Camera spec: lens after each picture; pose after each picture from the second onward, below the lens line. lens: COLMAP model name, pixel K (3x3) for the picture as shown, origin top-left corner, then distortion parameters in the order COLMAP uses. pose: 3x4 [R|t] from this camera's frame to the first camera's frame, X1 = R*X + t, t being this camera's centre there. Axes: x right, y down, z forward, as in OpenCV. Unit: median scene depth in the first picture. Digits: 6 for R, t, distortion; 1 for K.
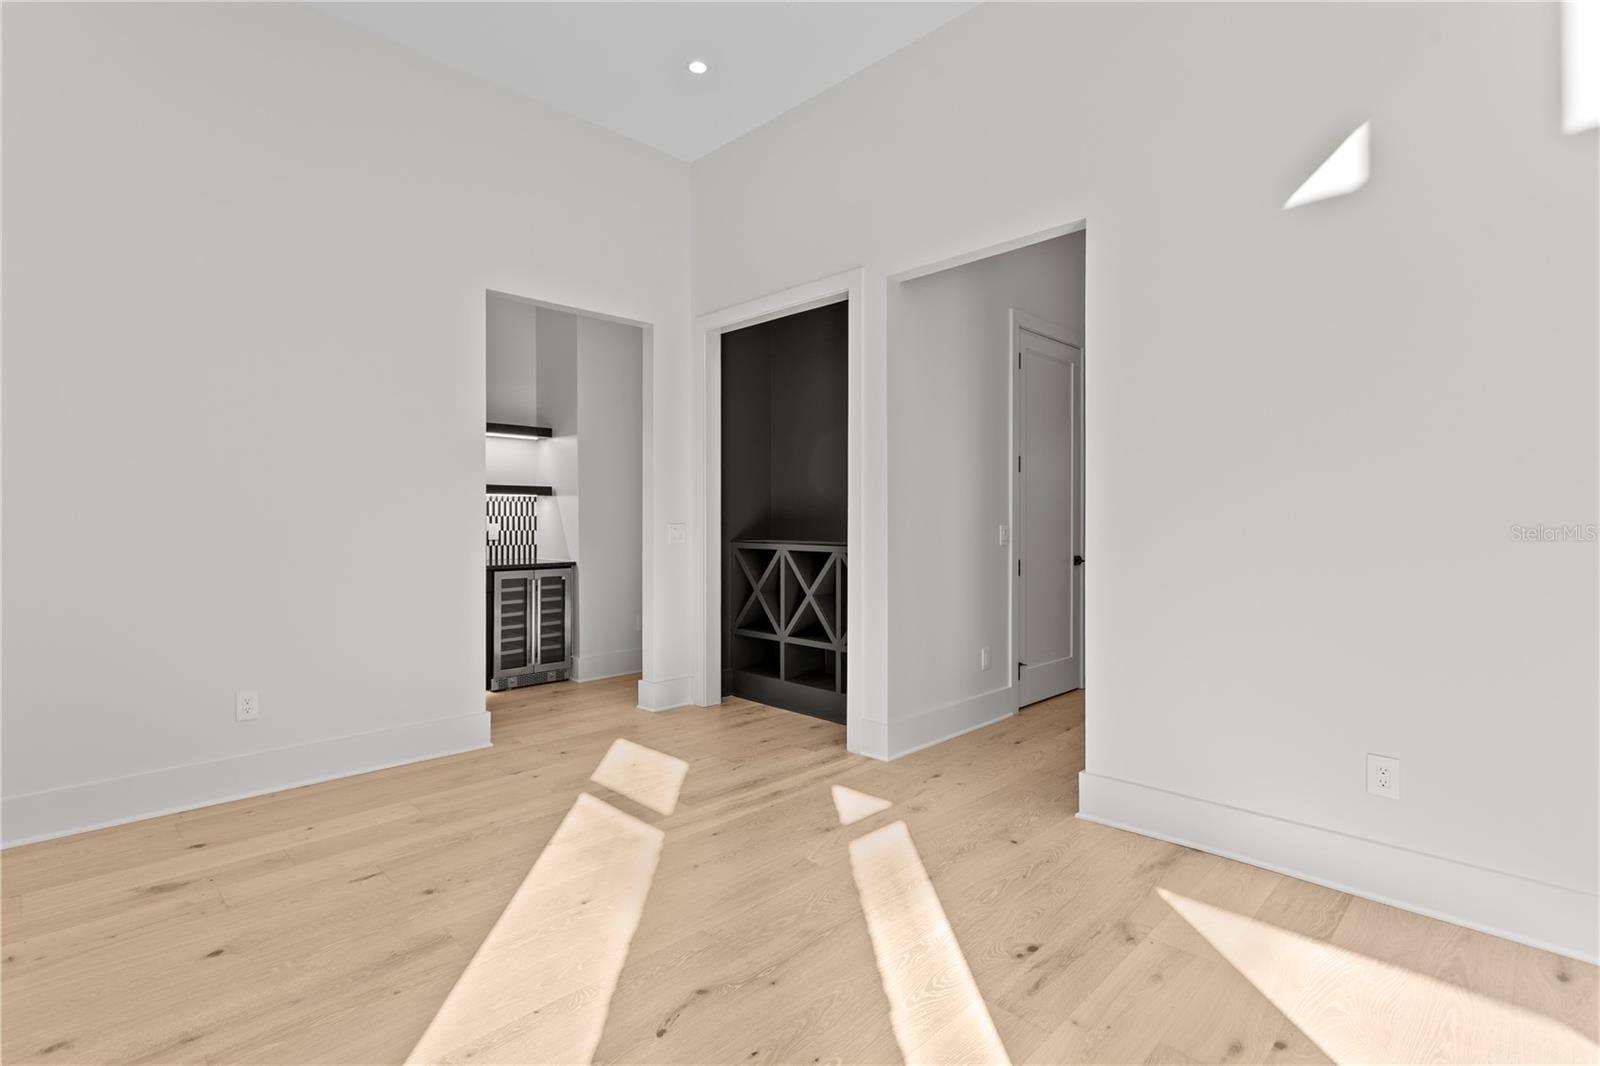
lens RADIAL K [[775.4, 0, 800.0], [0, 775.4, 533.0], [0, 0, 1]] dist [-0.001248, -0.000522]
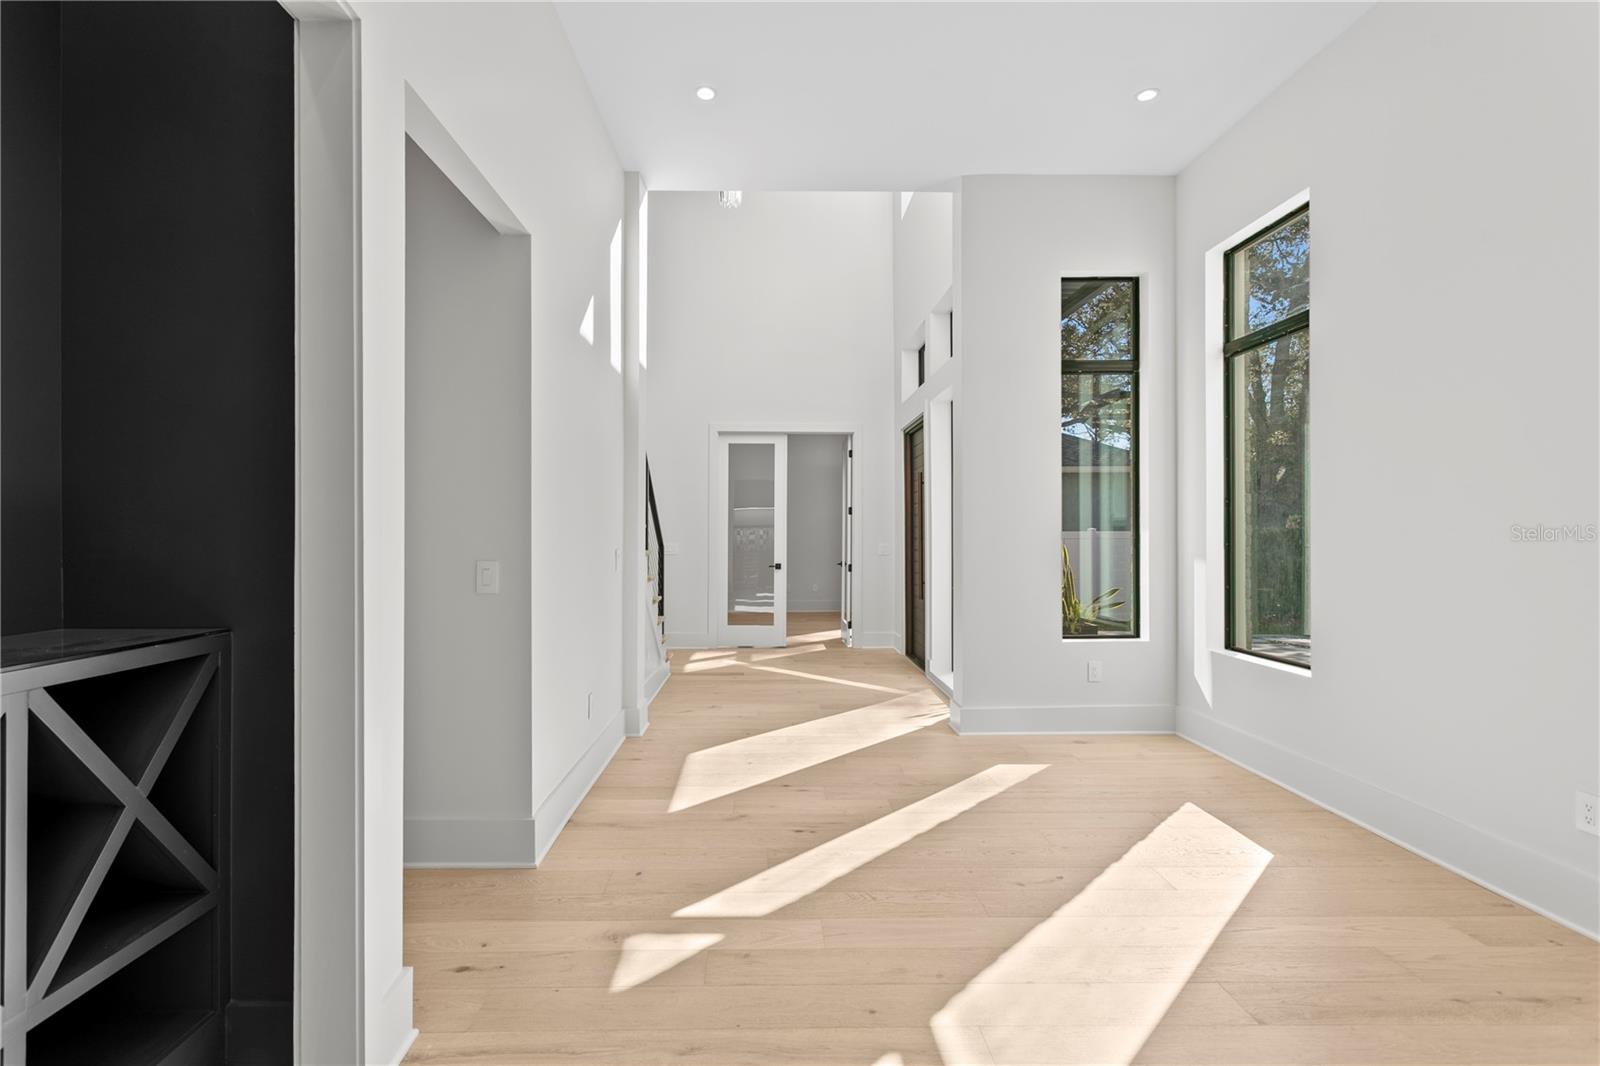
lens RADIAL K [[775.4, 0, 800.0], [0, 775.4, 533.0], [0, 0, 1]] dist [-0.001248, -0.000522]
pose [[-0.725201, 0.005997, 0.688511, -0.506708], [0.012649, 0.999909, 0.004614, -0.035077], [-0.688421, 0.012055, -0.725211, 1.415507]]
